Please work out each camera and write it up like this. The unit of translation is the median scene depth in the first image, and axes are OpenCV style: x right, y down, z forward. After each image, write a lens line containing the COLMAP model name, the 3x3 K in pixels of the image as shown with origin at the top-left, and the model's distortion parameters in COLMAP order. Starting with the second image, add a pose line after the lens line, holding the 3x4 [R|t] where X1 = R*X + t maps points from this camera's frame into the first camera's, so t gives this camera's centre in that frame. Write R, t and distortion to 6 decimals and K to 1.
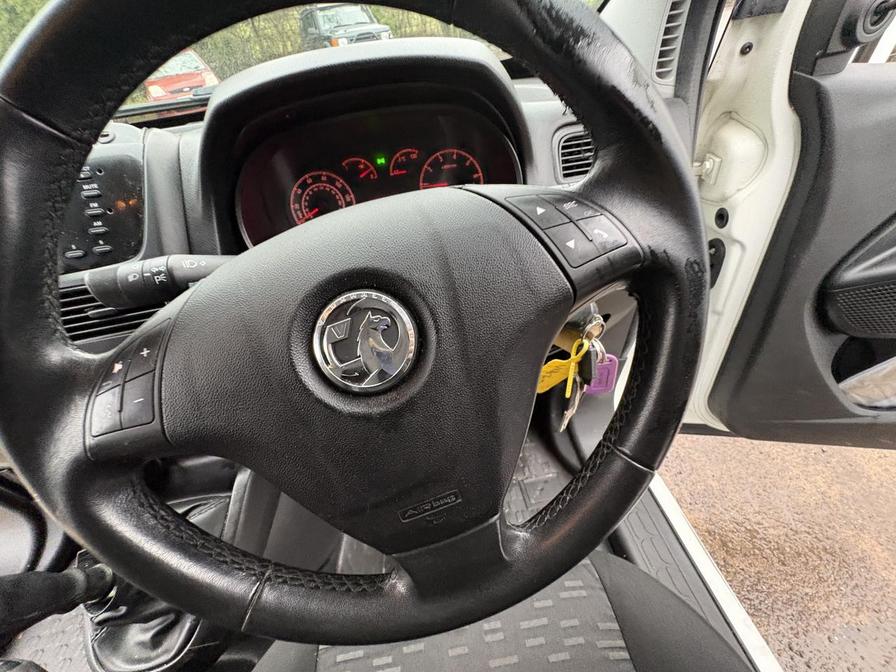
lens RADIAL K [[355.7, 0, 443.9], [0, 355.7, 329.2], [0, 0, 1]] dist [0.000469, -0.000151]
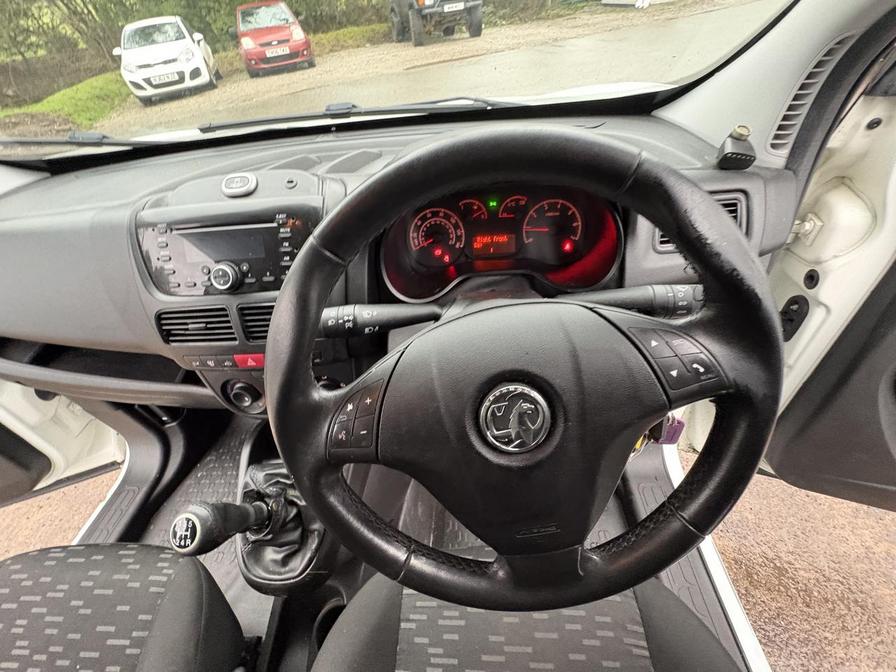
lens RADIAL K [[355.7, 0, 446.9], [0, 355.7, 328.3], [0, 0, 1]] dist [0.000469, -0.000151]
pose [[0.984365, 0.140541, -0.106179, -0.142975], [-0.132311, 0.987896, 0.080970, -0.151171], [0.116274, -0.065655, 0.991045, -0.167502]]
